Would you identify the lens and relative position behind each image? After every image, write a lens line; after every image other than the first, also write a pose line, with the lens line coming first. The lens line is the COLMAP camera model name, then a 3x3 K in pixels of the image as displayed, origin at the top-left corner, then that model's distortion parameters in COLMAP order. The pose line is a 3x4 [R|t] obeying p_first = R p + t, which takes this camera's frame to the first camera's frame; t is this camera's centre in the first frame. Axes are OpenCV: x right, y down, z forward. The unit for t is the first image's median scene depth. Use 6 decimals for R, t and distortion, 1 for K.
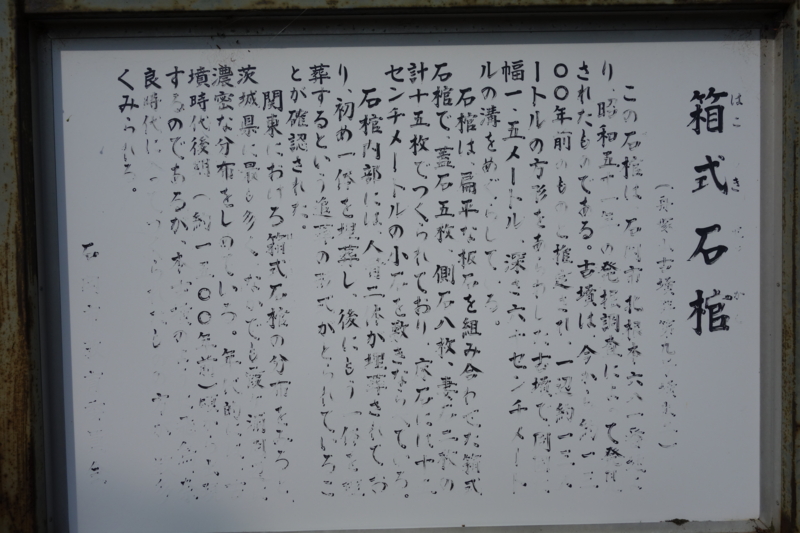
lens RADIAL K [[631.9, 0, 399.6], [0, 631.9, 264.7], [0, 0, 1]] dist [0.002199, 0.000768]
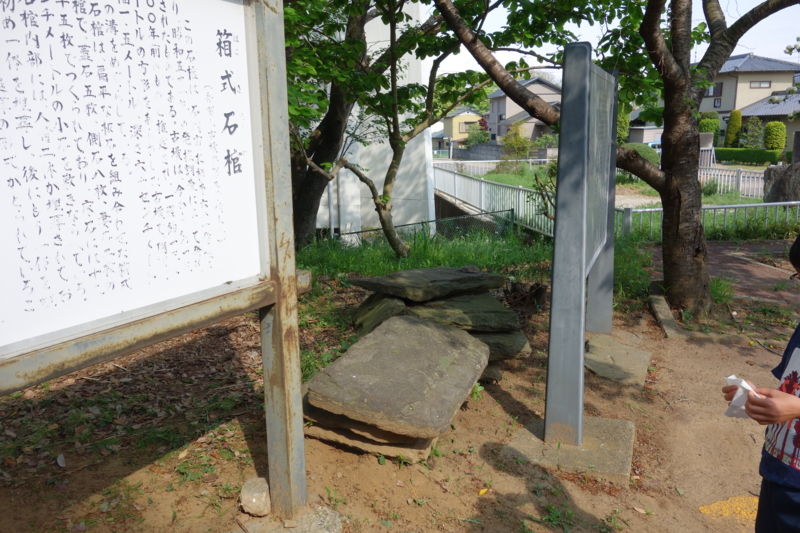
lens RADIAL K [[631.9, 0, 400.4], [0, 631.9, 266.7], [0, 0, 1]] dist [0.002199, 0.000768]
pose [[0.514221, -0.163152, 0.841997, -0.809499], [0.034023, 0.984847, 0.170054, 0.078469], [-0.856983, -0.058799, 0.511980, -0.322167]]
